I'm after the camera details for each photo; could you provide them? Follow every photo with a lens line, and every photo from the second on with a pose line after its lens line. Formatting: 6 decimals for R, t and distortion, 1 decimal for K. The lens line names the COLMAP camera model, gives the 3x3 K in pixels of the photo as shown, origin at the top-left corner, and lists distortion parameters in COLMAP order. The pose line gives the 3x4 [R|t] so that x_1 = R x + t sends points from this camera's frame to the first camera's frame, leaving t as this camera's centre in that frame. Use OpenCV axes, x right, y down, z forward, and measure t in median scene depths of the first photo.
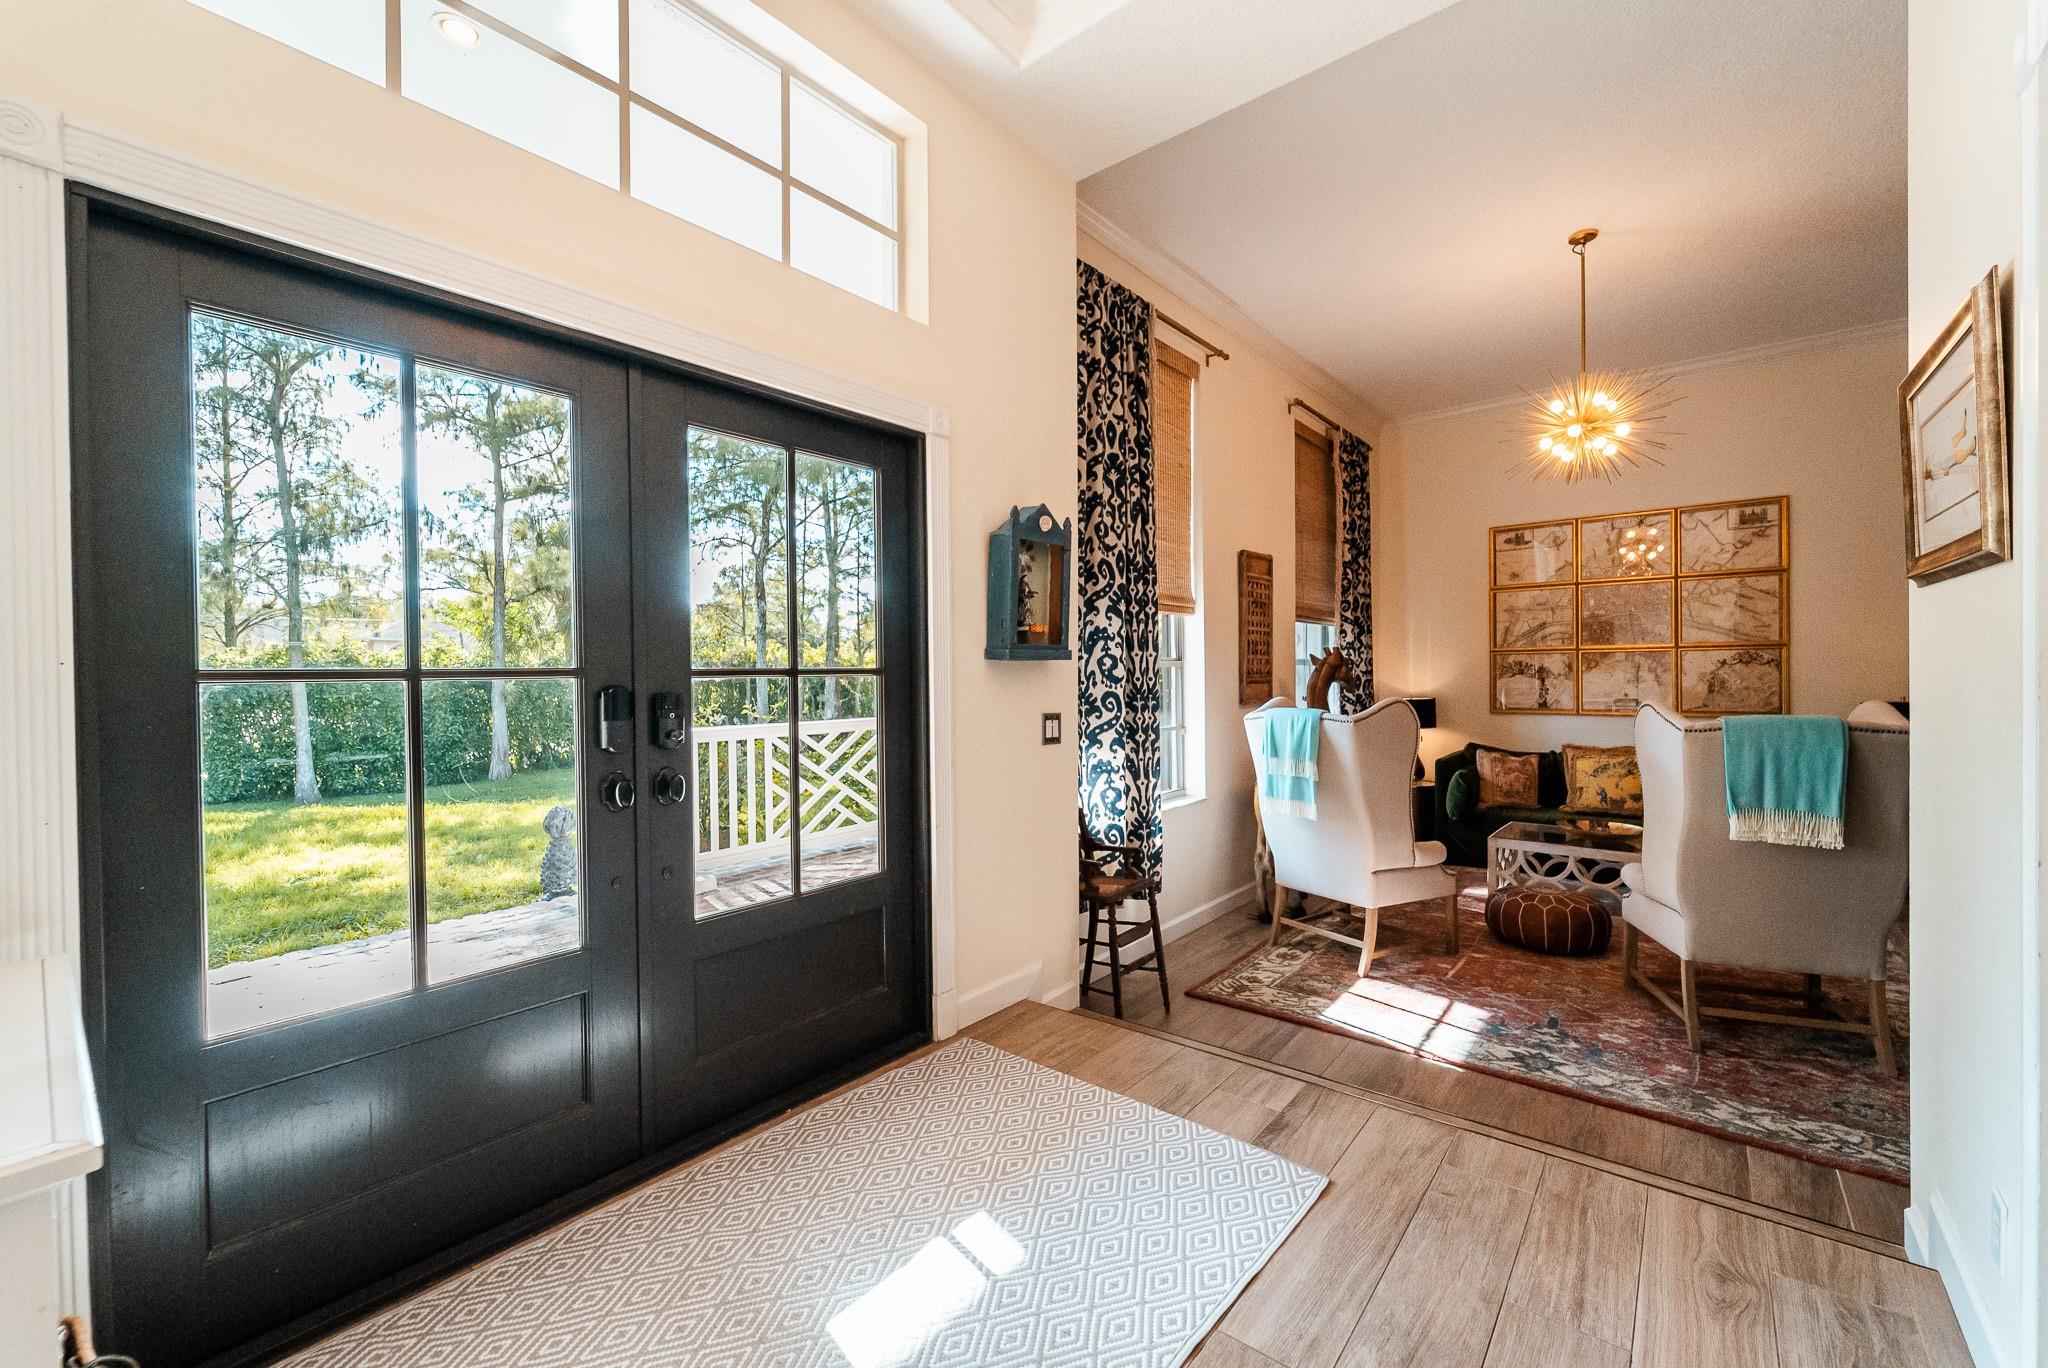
lens RADIAL K [[824.0, 0, 1026.3], [0, 824.0, 678.5], [0, 0, 1]] dist [-0.003545, 0.000475]
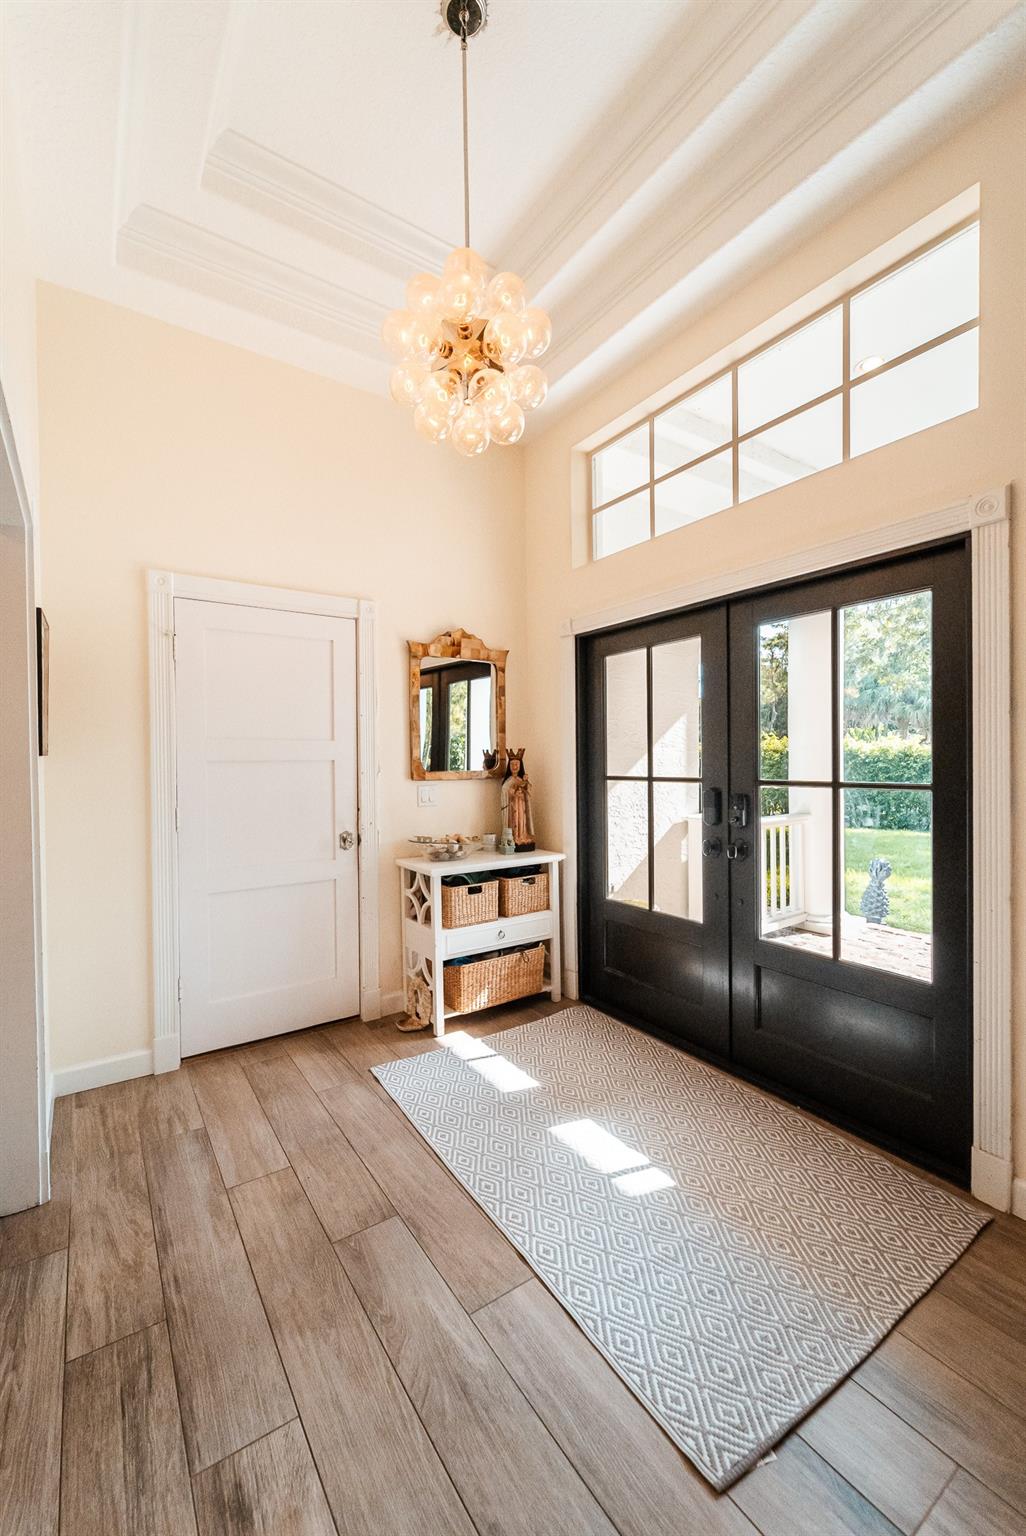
lens RADIAL K [[618.0, 0, 511.0], [0, 618.0, 770.8], [0, 0, 1]] dist [-0.003545, 0.000475]
pose [[-0.282024, 0.027144, -0.959023, 0.899685], [0.002332, 0.999616, 0.027608, -0.066392], [0.959404, 0.005550, -0.281979, 0.922947]]
